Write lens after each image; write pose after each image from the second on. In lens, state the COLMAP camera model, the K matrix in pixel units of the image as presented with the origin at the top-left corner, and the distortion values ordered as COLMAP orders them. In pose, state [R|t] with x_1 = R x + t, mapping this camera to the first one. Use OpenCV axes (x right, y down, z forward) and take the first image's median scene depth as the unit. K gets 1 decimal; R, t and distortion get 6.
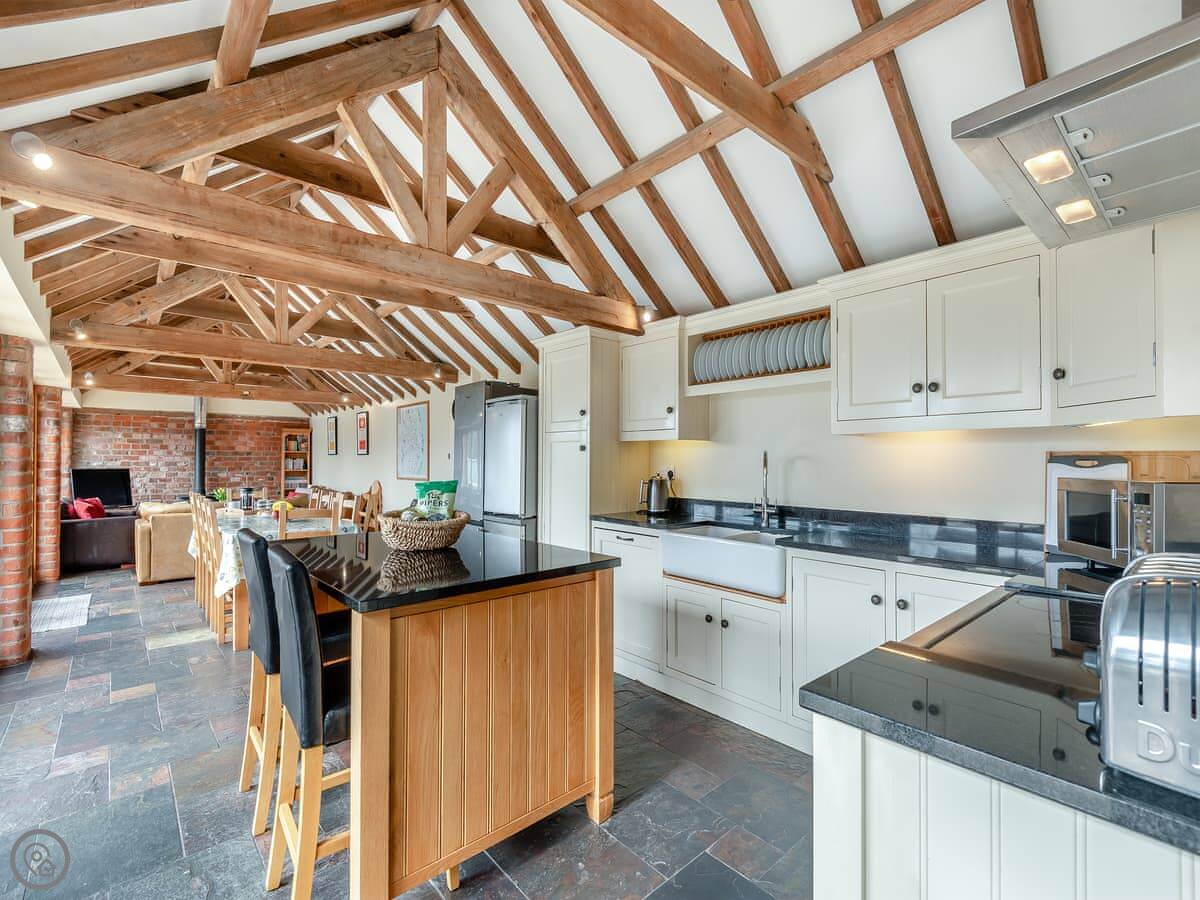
lens RADIAL K [[568.1, 0, 605.5], [0, 568.1, 456.5], [0, 0, 1]] dist [0.013520, -0.003488]
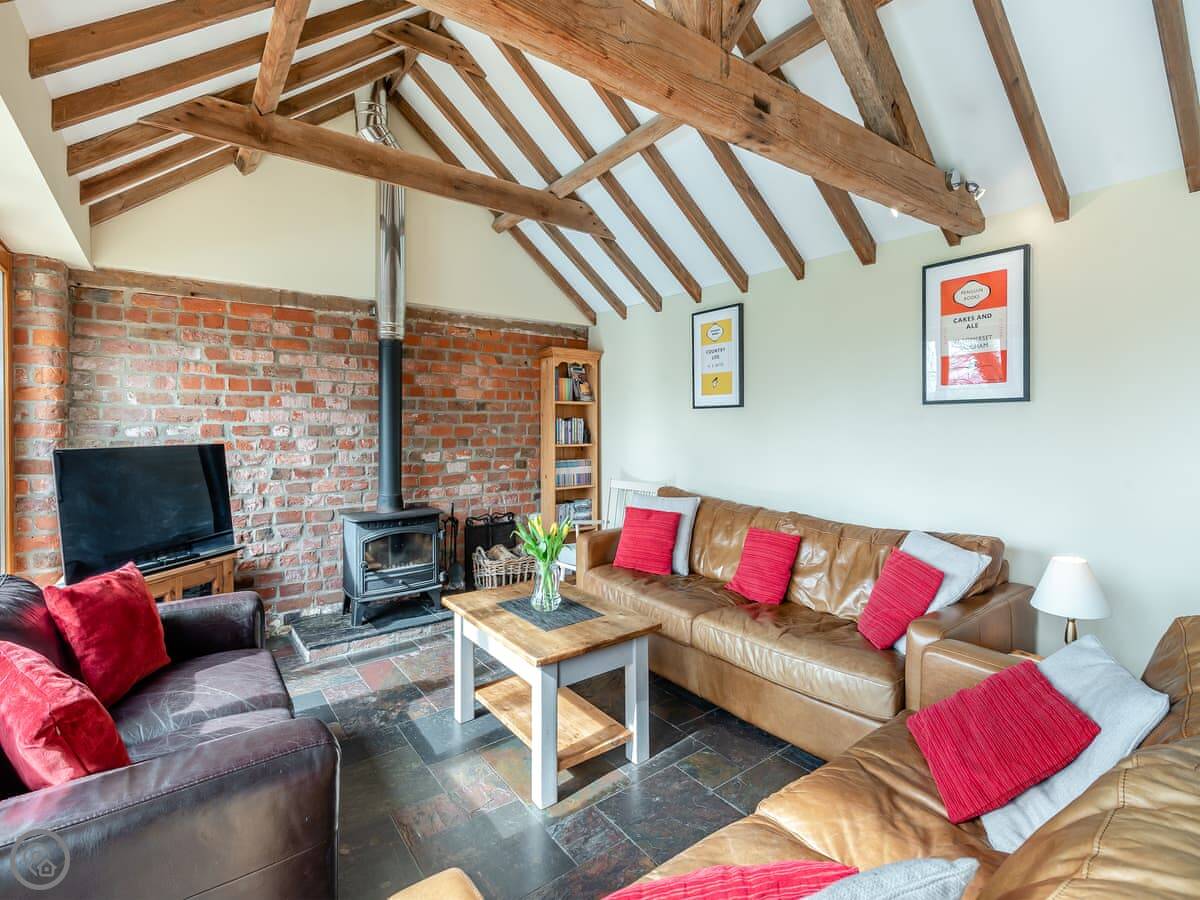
lens RADIAL K [[568.1, 0, 607.2], [0, 568.1, 429.5], [0, 0, 1]] dist [0.013520, -0.003488]
pose [[0.997872, -0.000526, -0.065207, -0.538270], [0.001604, 0.999863, 0.016485, 0.005840], [0.065189, -0.016555, 0.997736, 0.622769]]
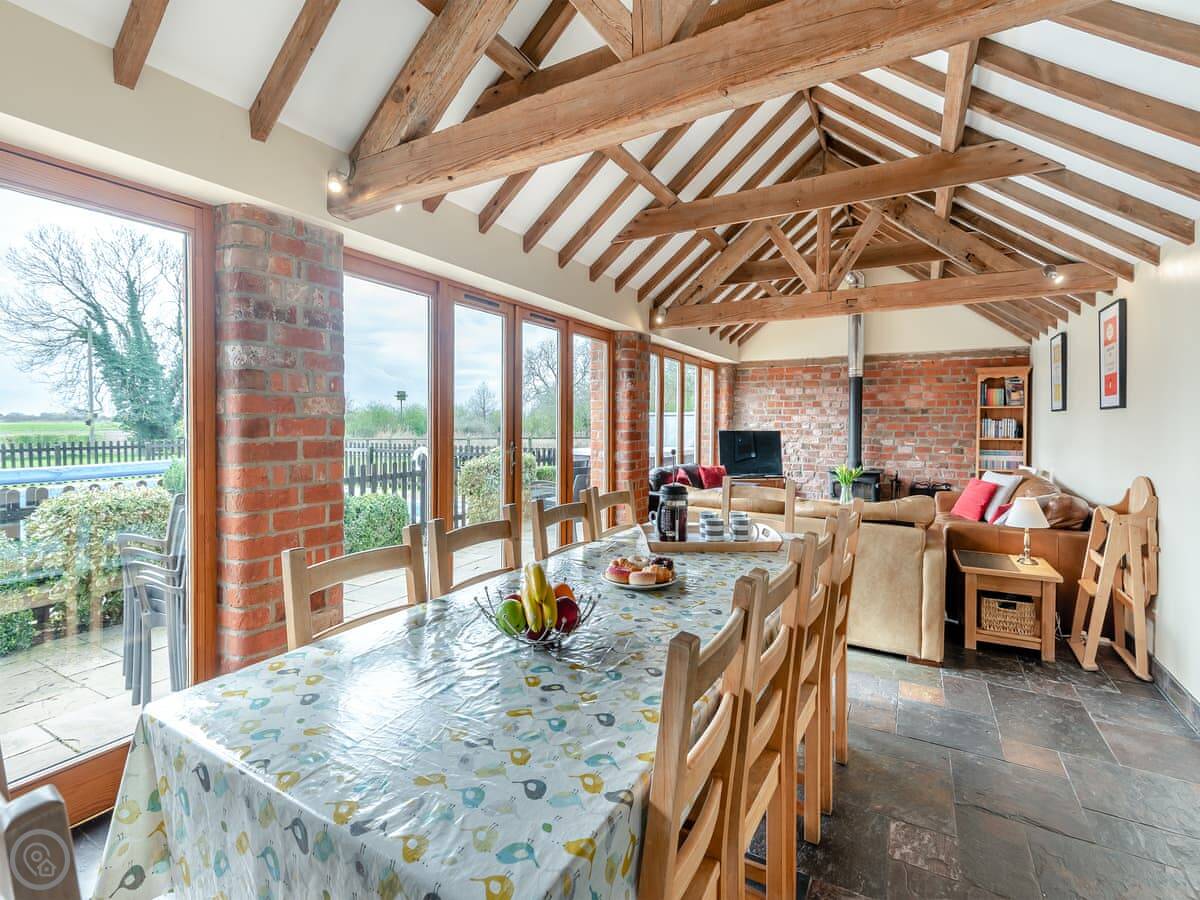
lens RADIAL K [[568.1, 0, 601.3], [0, 568.1, 428.6], [0, 0, 1]] dist [0.013520, -0.003488]
pose [[0.340926, 0.012496, -0.940007, -0.144249], [0.002973, 0.999892, 0.014370, 0.004651], [0.940086, -0.007694, 0.340852, 0.456256]]
